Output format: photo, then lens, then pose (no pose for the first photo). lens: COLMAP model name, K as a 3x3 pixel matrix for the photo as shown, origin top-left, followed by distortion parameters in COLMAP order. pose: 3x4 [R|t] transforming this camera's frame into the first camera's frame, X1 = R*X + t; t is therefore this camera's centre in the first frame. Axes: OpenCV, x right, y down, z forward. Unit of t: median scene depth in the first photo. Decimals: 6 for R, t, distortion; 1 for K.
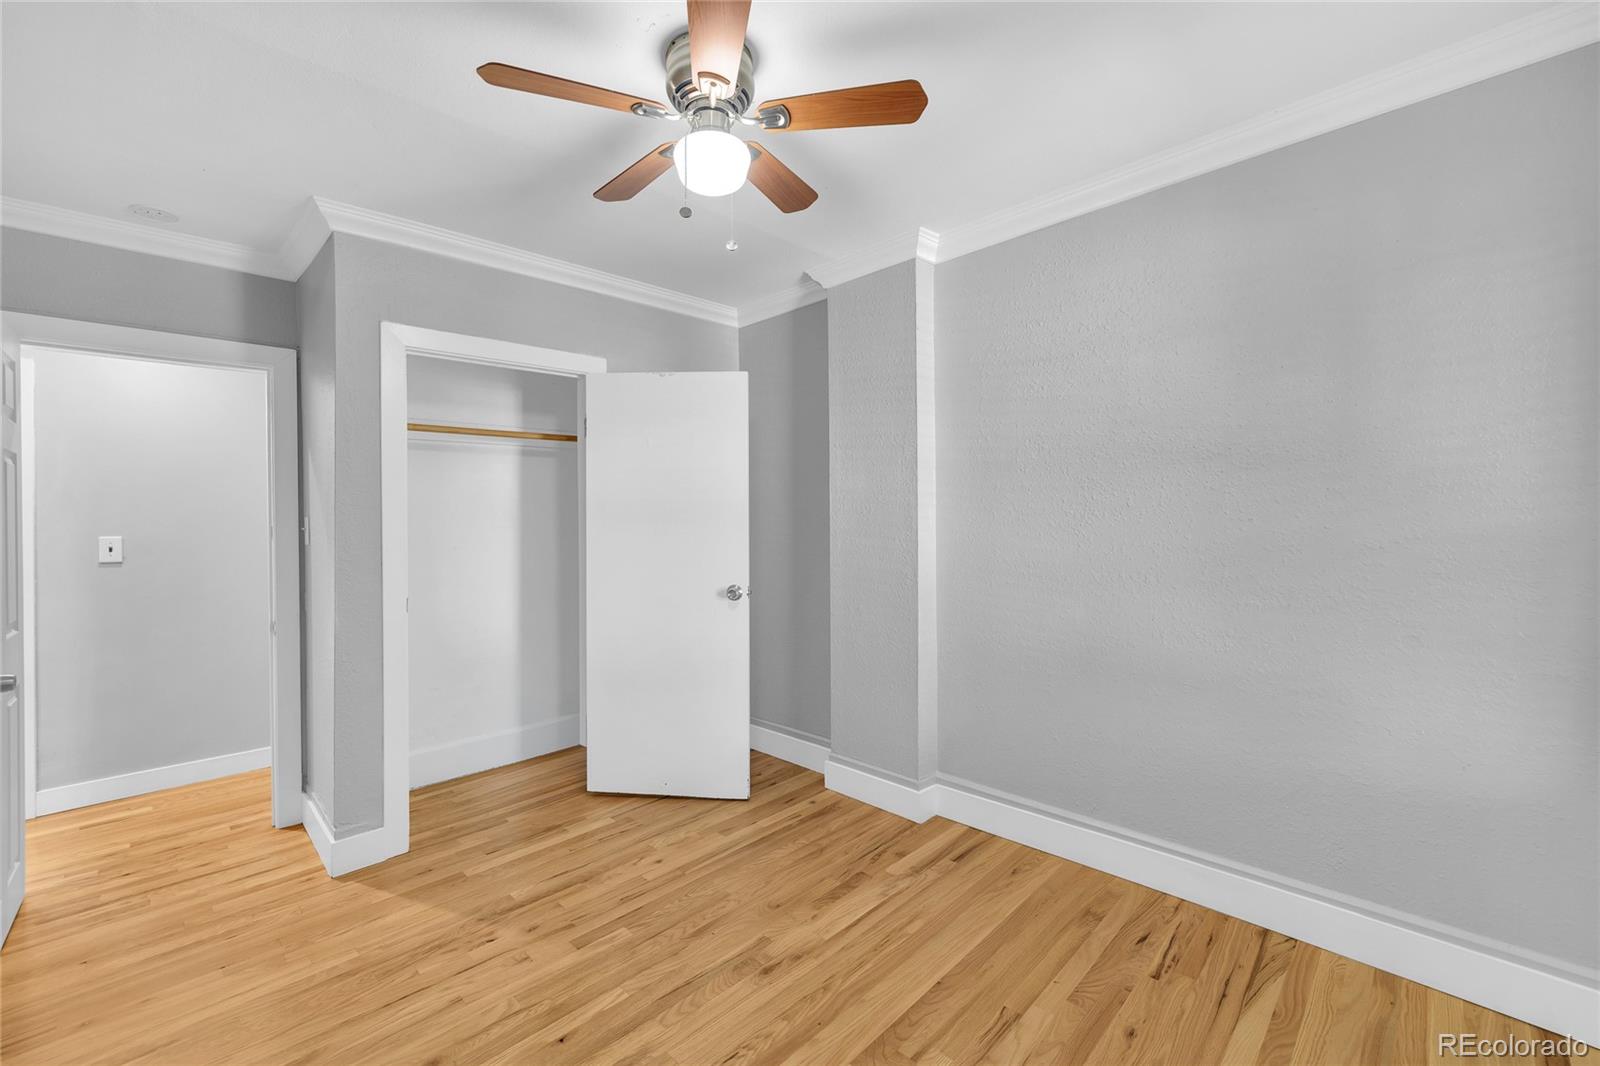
lens RADIAL K [[672.2, 0, 794.5], [0, 672.2, 525.2], [0, 0, 1]] dist [0.032770, -0.000026]
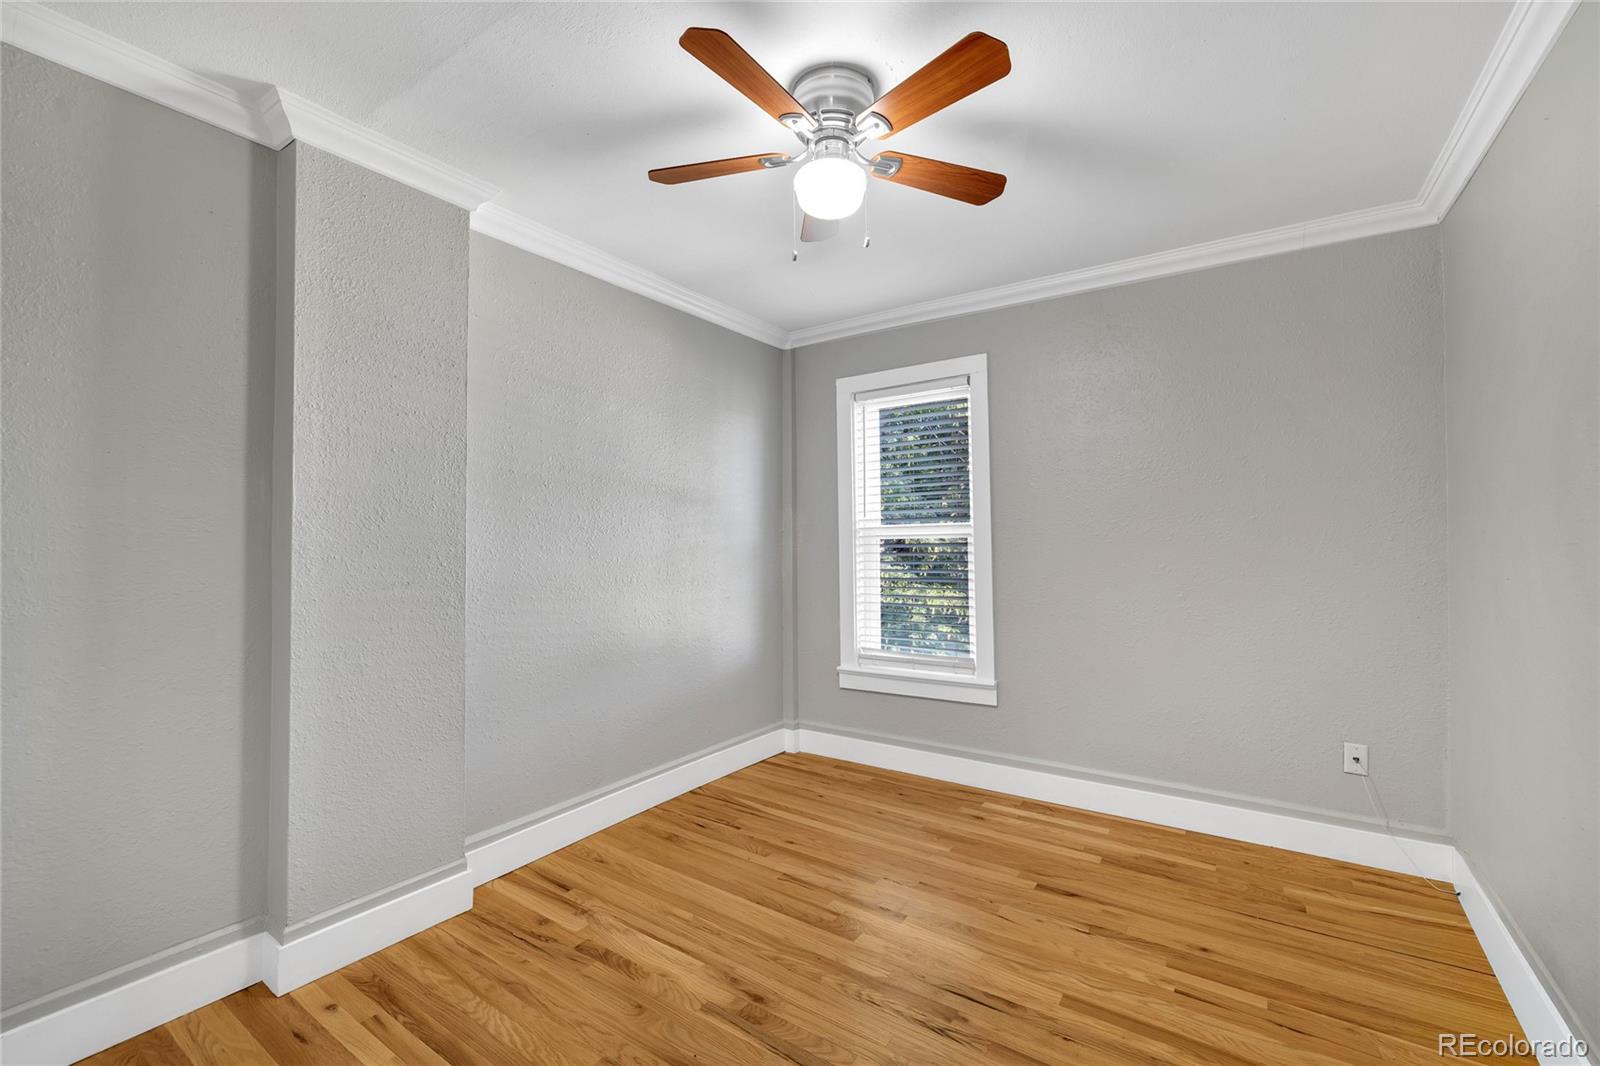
lens RADIAL K [[673.8, 0, 791.3], [0, 673.8, 528.4], [0, 0, 1]] dist [-0.000537, -0.000519]
pose [[-0.178306, 0.037042, 0.983278, -0.834176], [0.010296, 0.999307, -0.035778, 0.028214], [-0.983921, 0.003745, -0.178564, 0.938694]]
